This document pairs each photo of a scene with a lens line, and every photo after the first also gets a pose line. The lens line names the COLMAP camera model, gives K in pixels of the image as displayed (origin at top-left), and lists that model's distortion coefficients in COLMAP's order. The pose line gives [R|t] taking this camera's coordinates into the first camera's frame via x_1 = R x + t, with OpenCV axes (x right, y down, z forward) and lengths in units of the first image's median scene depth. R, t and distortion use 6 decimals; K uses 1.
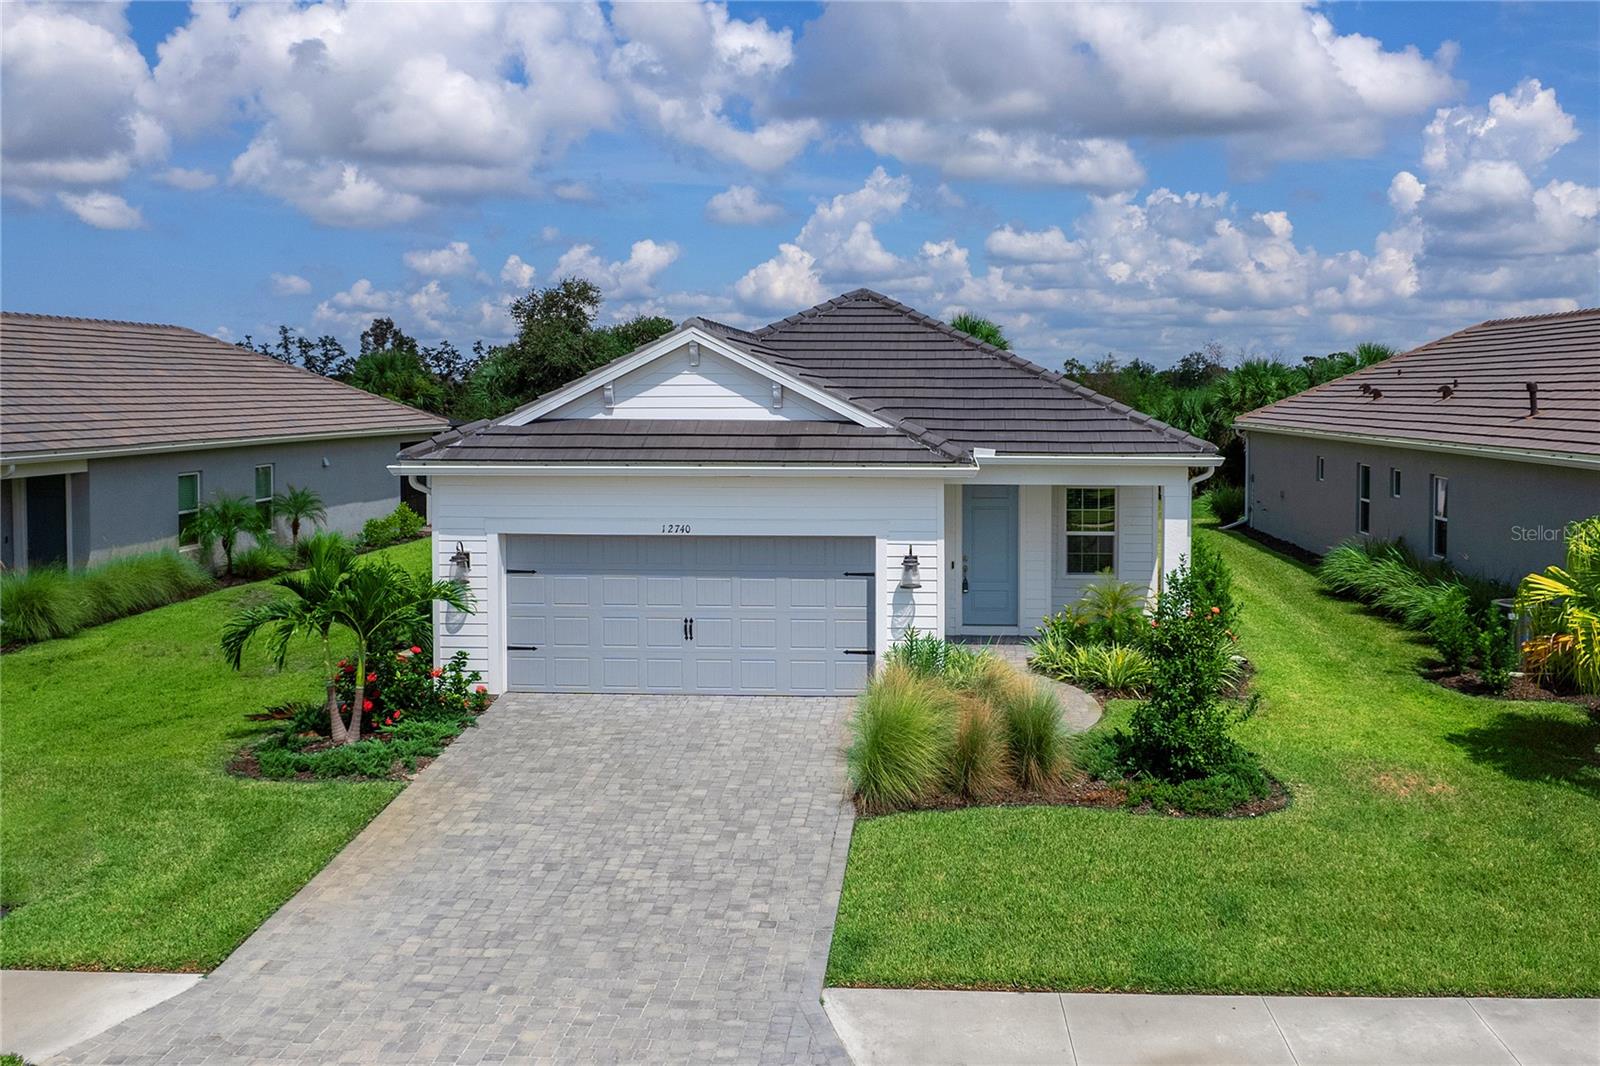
lens RADIAL K [[1357.3, 0, 865.6], [0, 1357.3, 456.0], [0, 0, 1]] dist [-0.023207, -0.017110]
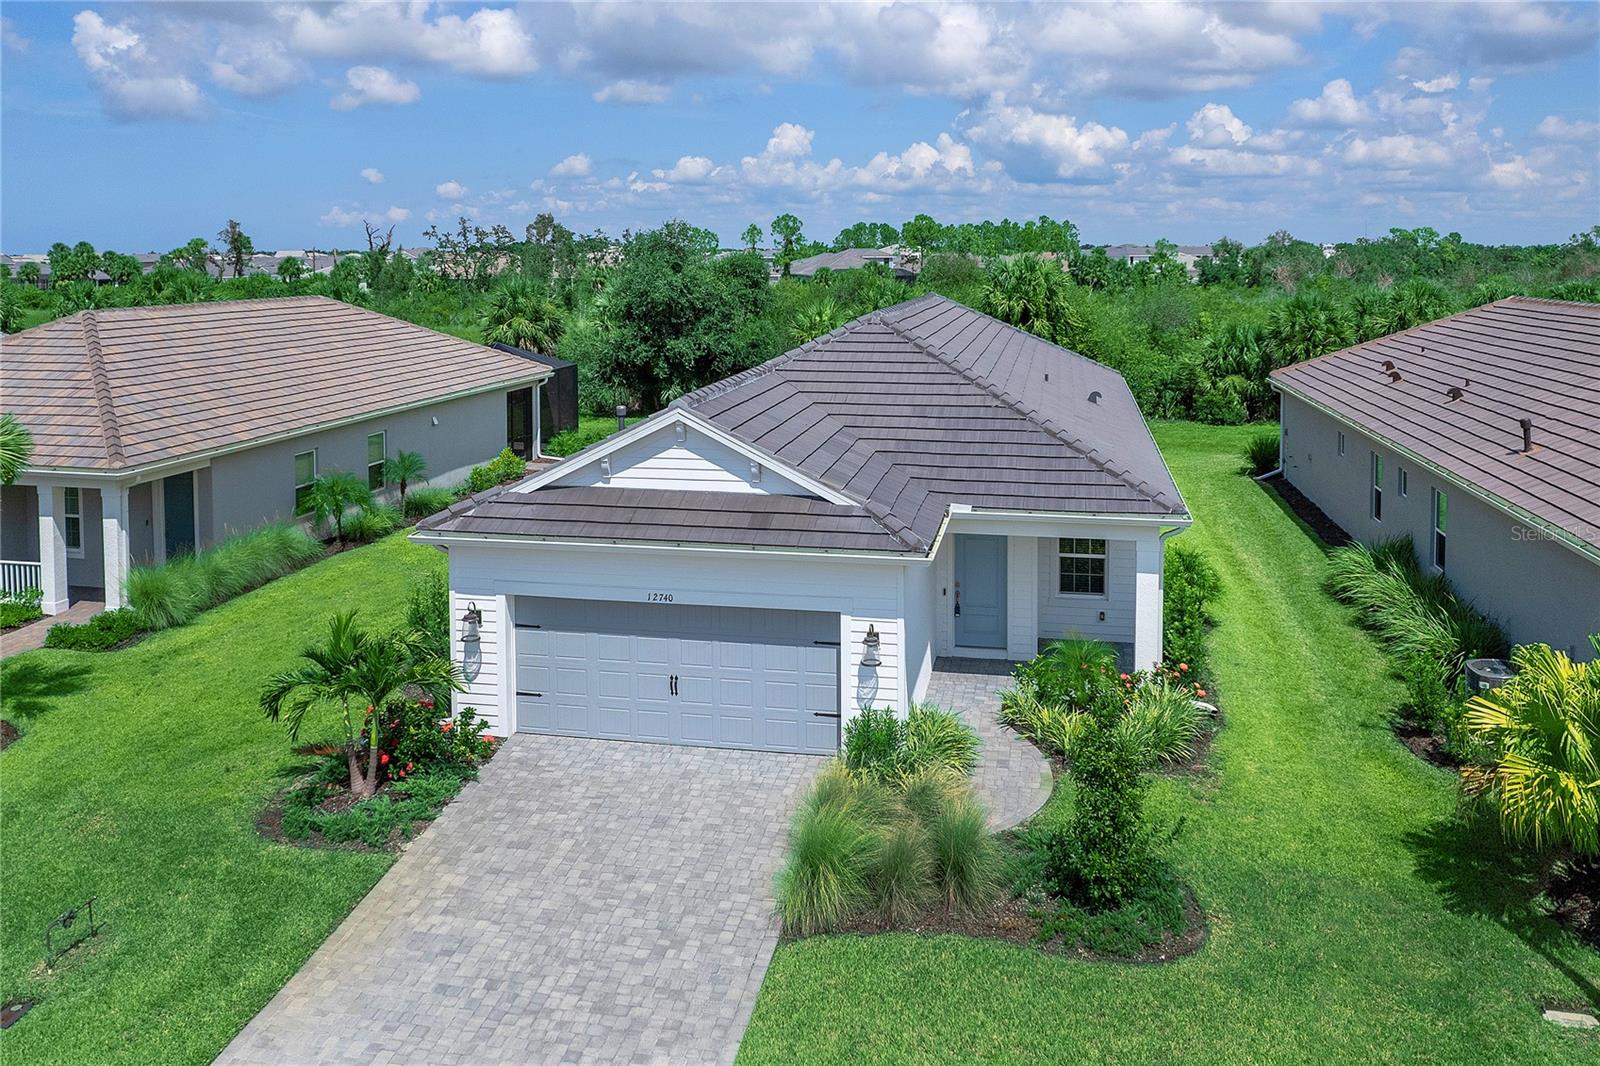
lens RADIAL K [[1216.2, 0, 820.8], [0, 1216.2, 316.8], [0, 0, 1]] dist [-0.030616, 0.003488]
pose [[0.991348, 0.002404, -0.131236, 0.136552], [-0.001499, 0.999974, 0.006993, -0.210860], [0.131250, -0.006736, 0.991326, 0.057223]]
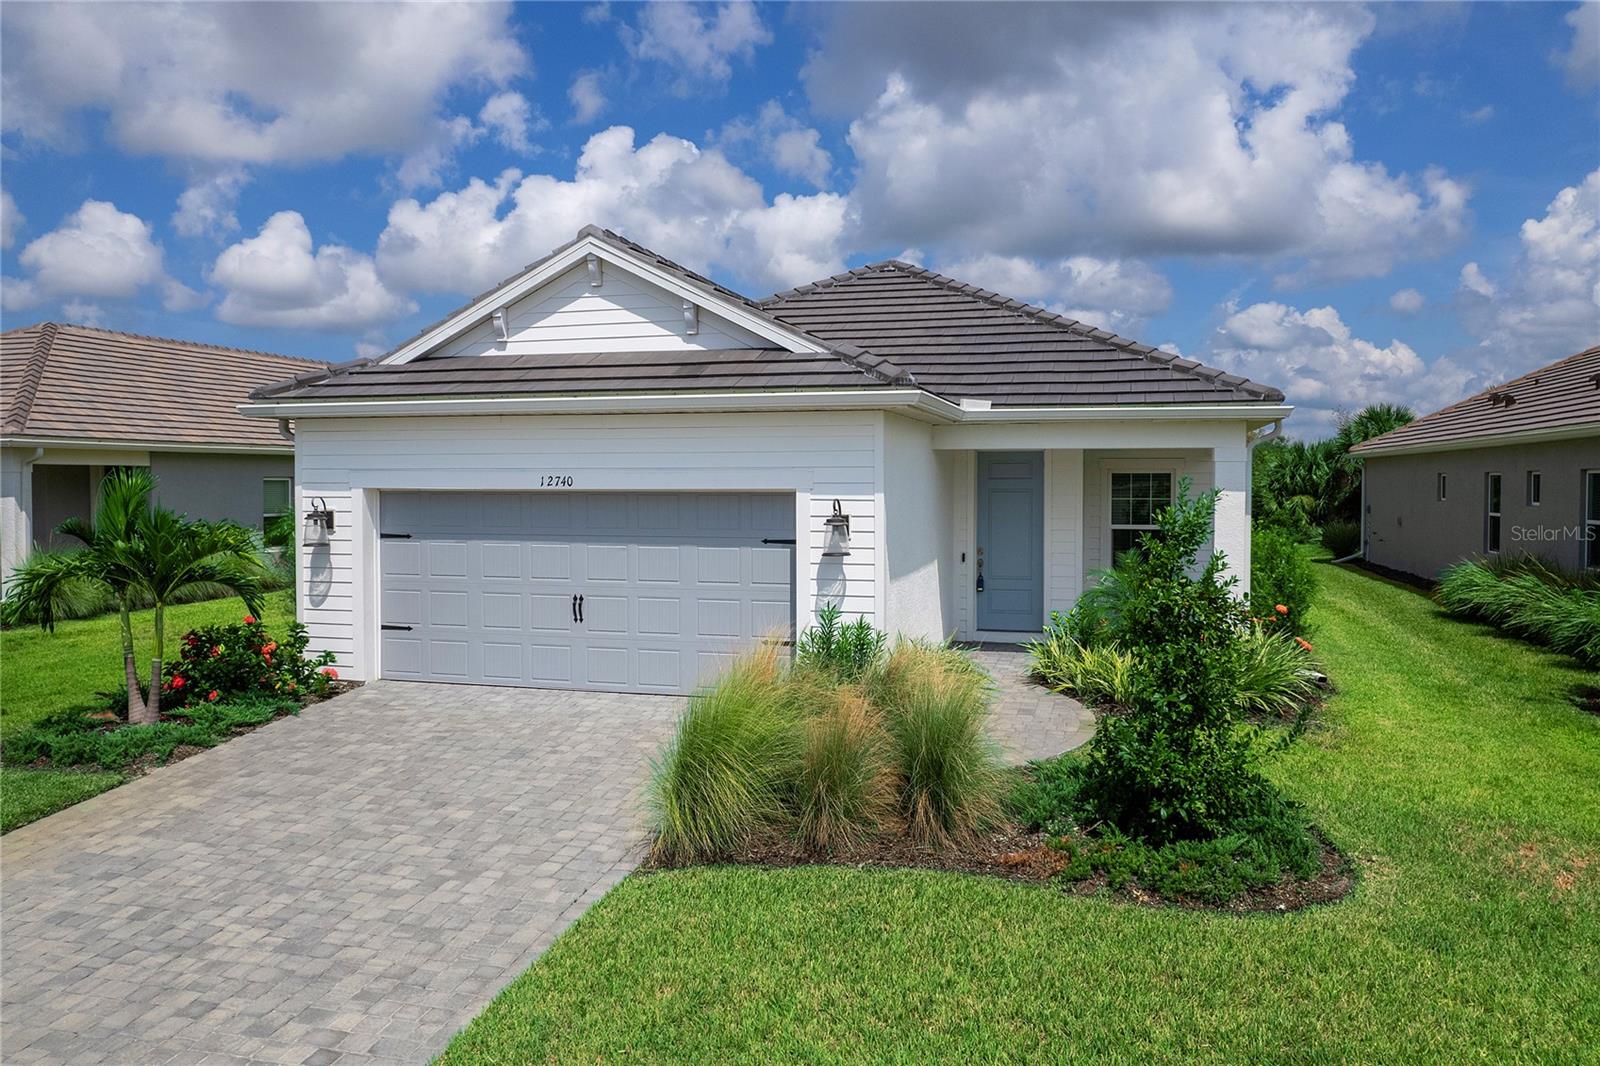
lens RADIAL K [[1110.9, 0, 831.9], [0, 1110.9, 518.6], [0, 0, 1]] dist [-0.066280, 0.047489]
pose [[0.981304, 0.006151, -0.192364, 0.171367], [-0.008625, 0.999890, -0.012030, 0.096391], [0.192269, 0.013464, 0.981250, 0.458068]]
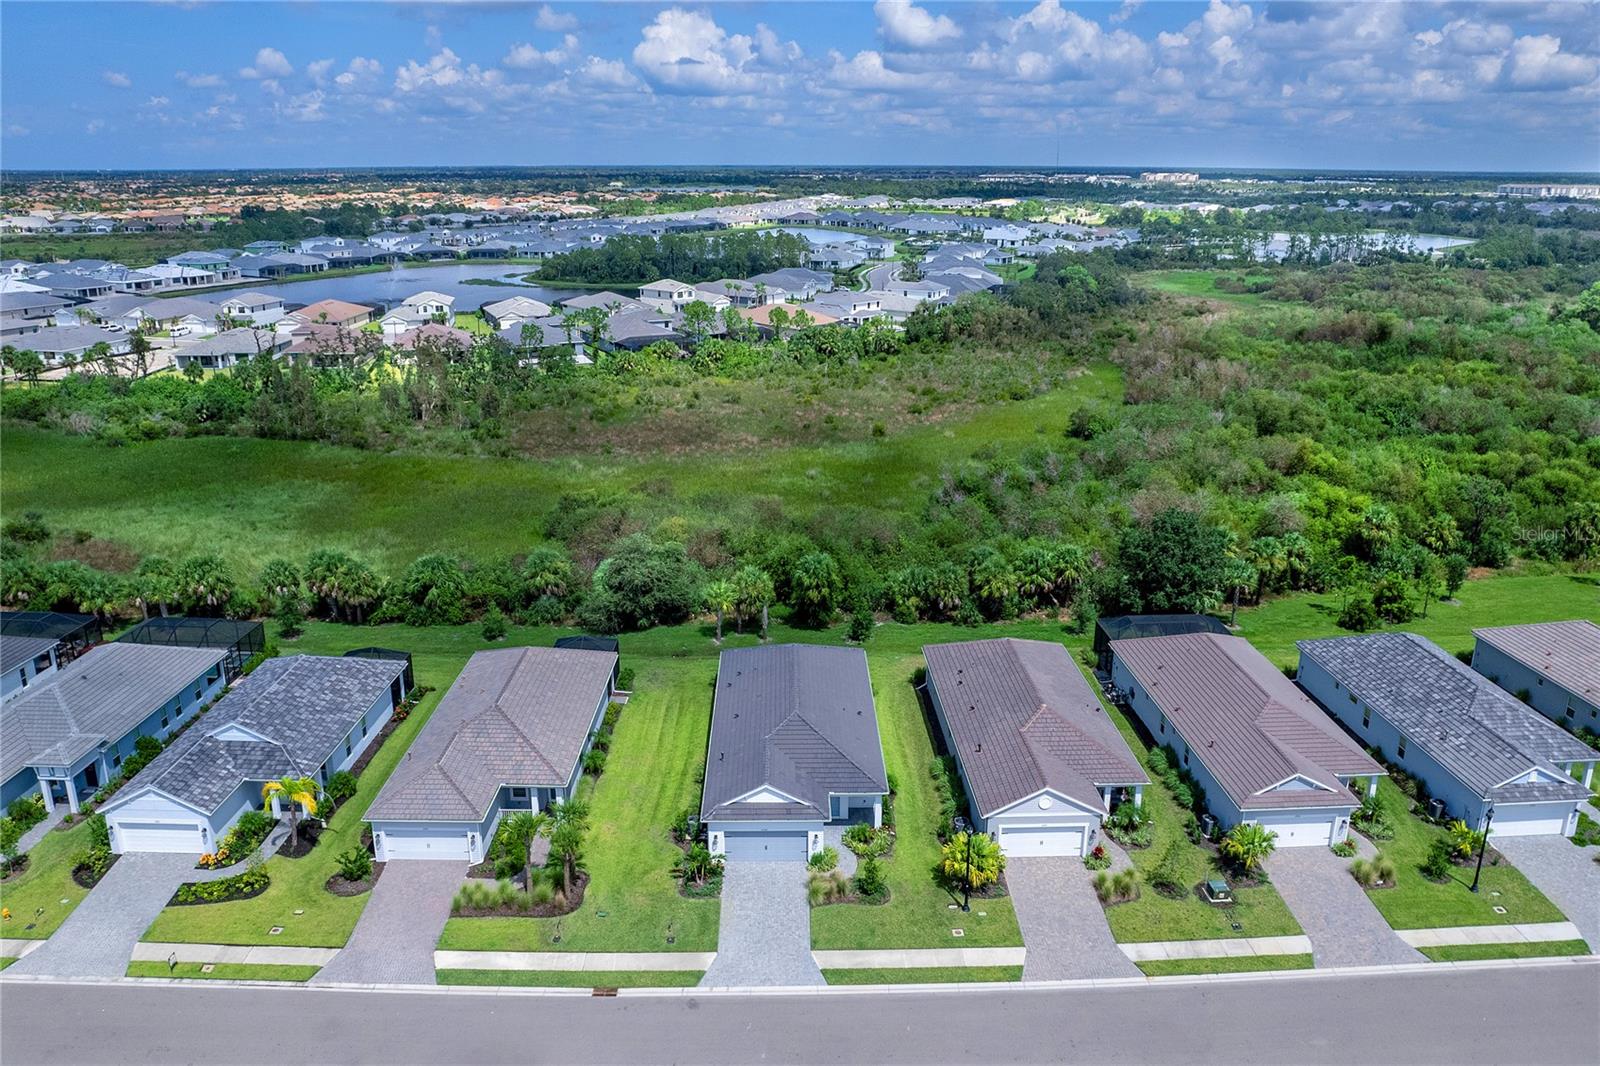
lens RADIAL K [[1106.6, 0, 780.3], [0, 1106.6, 529.7], [0, 0, 1]] dist [-0.034882, 0.002822]
pose [[0.998204, -0.022524, 0.055503, -0.311889], [0.007652, 0.966967, 0.254786, -2.157703], [-0.059408, -0.253903, 0.965403, -2.675110]]
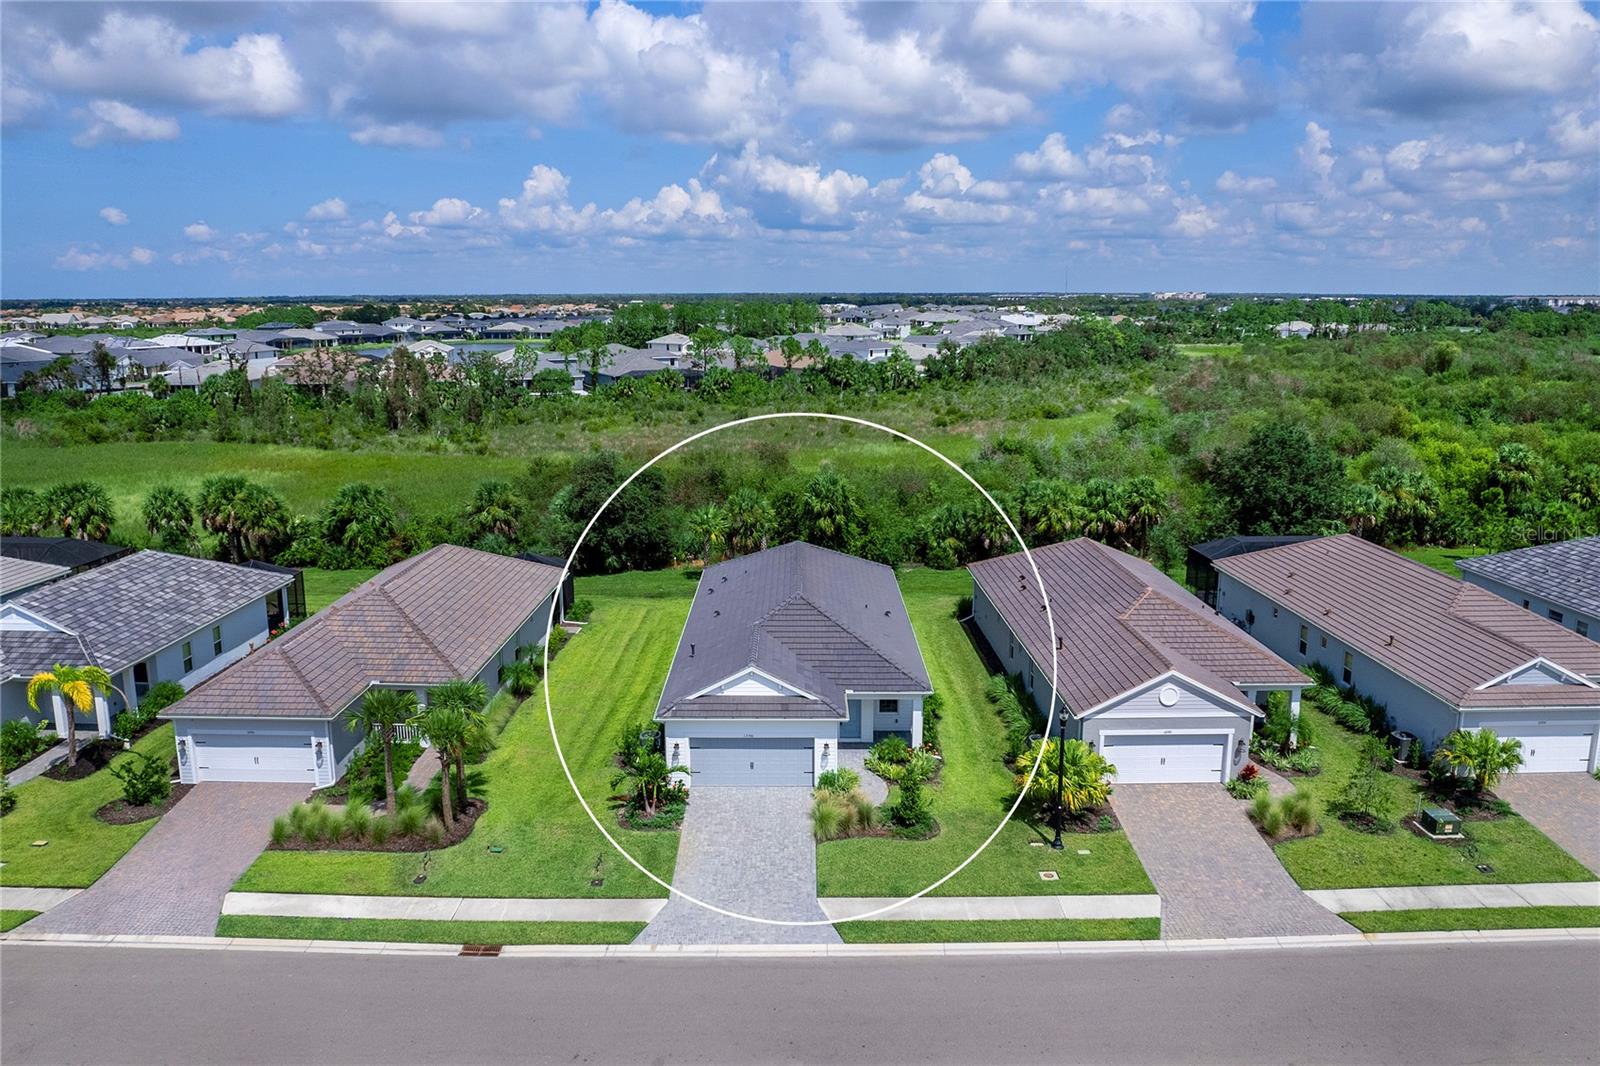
lens RADIAL K [[1106.6, 0, 780.3], [0, 1106.6, 529.7], [0, 0, 1]] dist [-0.034882, 0.002822]
pose [[0.998978, -0.013810, 0.043040, -0.197549], [0.006873, 0.987524, 0.157321, -0.919875], [-0.044676, -0.156864, 0.986609, -1.588134]]
